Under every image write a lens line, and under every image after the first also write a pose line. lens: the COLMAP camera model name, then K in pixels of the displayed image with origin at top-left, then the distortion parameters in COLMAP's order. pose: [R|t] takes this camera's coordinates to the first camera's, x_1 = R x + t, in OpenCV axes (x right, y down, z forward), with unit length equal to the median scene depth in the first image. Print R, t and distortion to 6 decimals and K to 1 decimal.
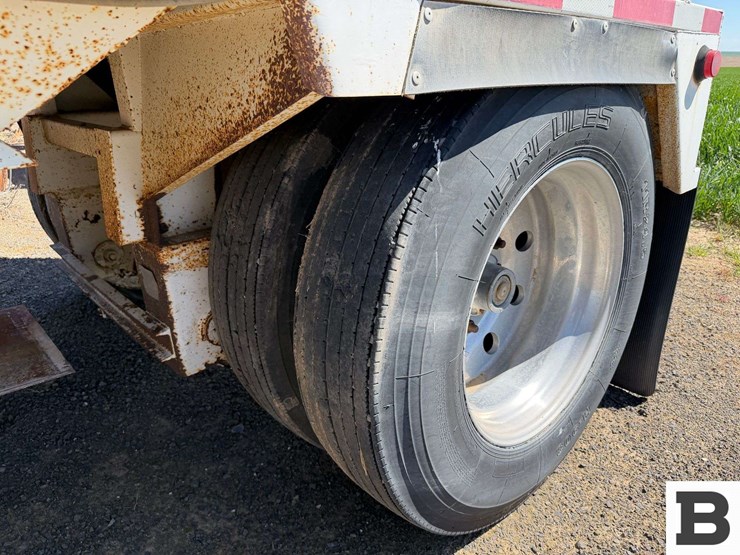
lens RADIAL K [[512.5, 0, 371.4], [0, 512.5, 292.0], [0, 0, 1]] dist [0.072672, -0.100505]
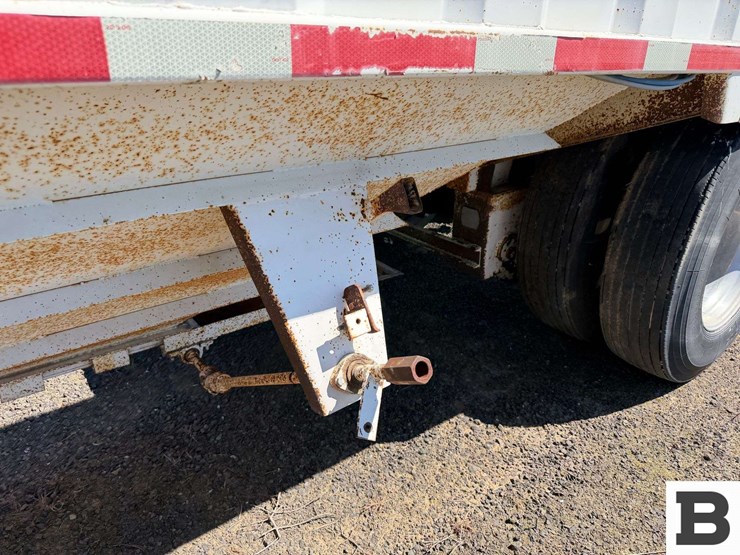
lens RADIAL K [[512.5, 0, 371.4], [0, 512.5, 292.0], [0, 0, 1]] dist [0.072672, -0.100505]
pose [[0.997937, 0.052295, -0.037243, -0.994620], [-0.049499, 0.996146, 0.072410, 0.163959], [0.040886, -0.070417, 0.996679, -0.886534]]
